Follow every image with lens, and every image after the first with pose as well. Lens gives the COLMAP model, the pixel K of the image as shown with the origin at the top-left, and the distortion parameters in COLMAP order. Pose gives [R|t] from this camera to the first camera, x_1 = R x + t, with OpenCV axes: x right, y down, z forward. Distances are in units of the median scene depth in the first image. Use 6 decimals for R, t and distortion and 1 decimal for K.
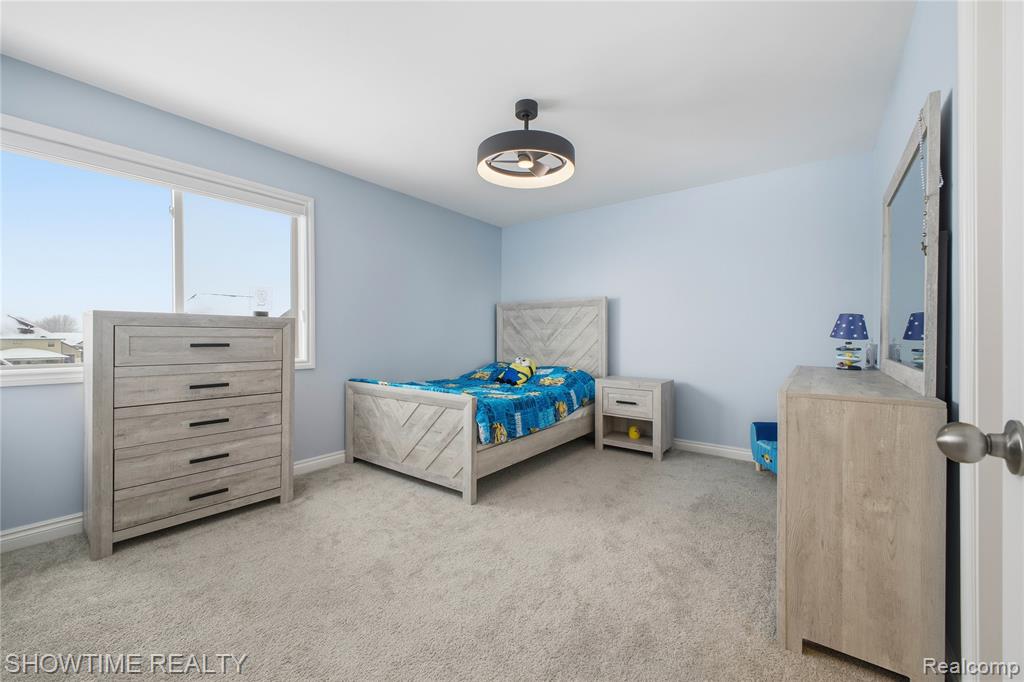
lens RADIAL K [[395.5, 0, 514.4], [0, 395.5, 341.0], [0, 0, 1]] dist [0.011821, -0.002157]
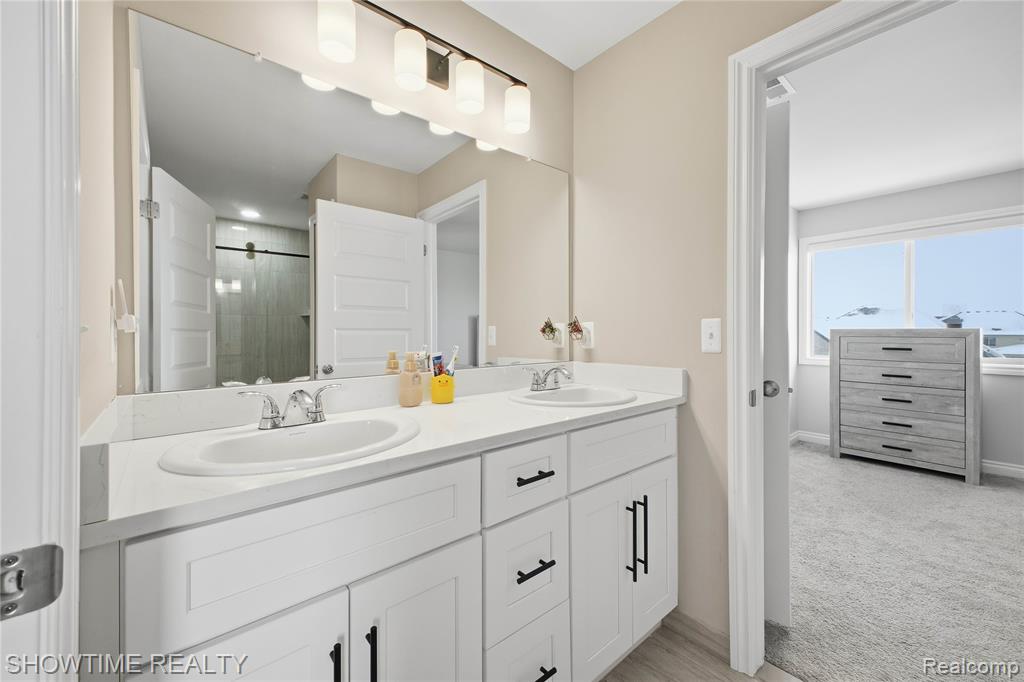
lens RADIAL K [[395.5, 0, 507.0], [0, 395.5, 336.5], [0, 0, 1]] dist [0.011821, -0.002157]
pose [[-0.226773, 0.011391, -0.973881, 0.990746], [0.001603, 0.999935, 0.011323, -0.054160], [0.973946, 0.001007, -0.226777, -0.084747]]
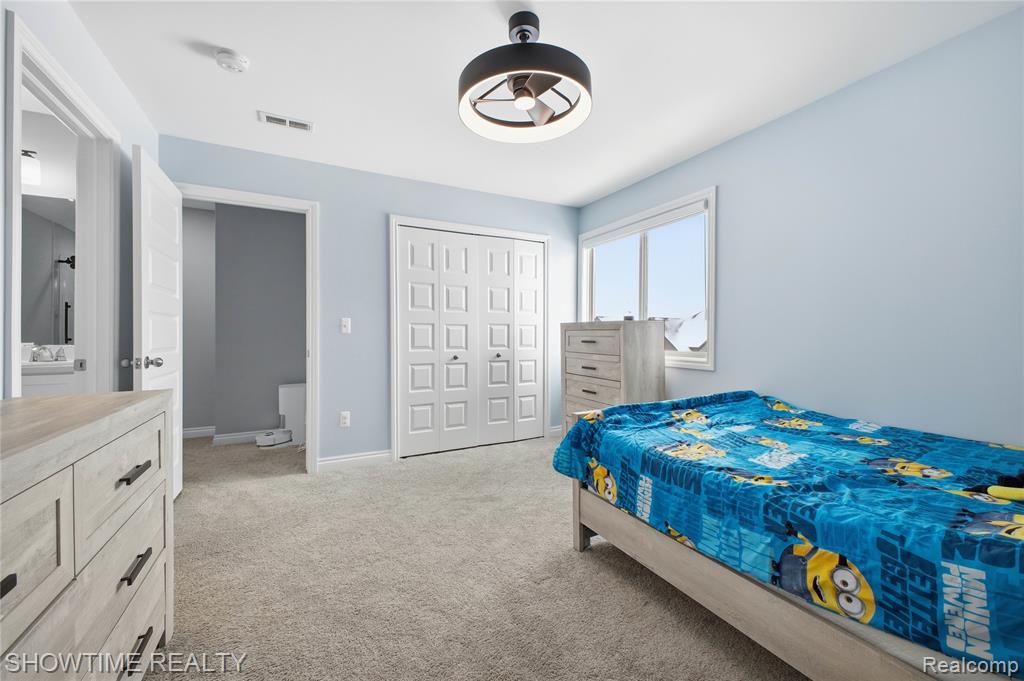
lens RADIAL K [[395.5, 0, 512.5], [0, 395.5, 337.3], [0, 0, 1]] dist [0.011821, -0.002157]
pose [[-0.401874, 0.013671, -0.915593, 0.729680], [-0.000544, 0.999885, 0.015168, -0.029437], [0.915695, 0.006594, -0.401820, 1.293517]]
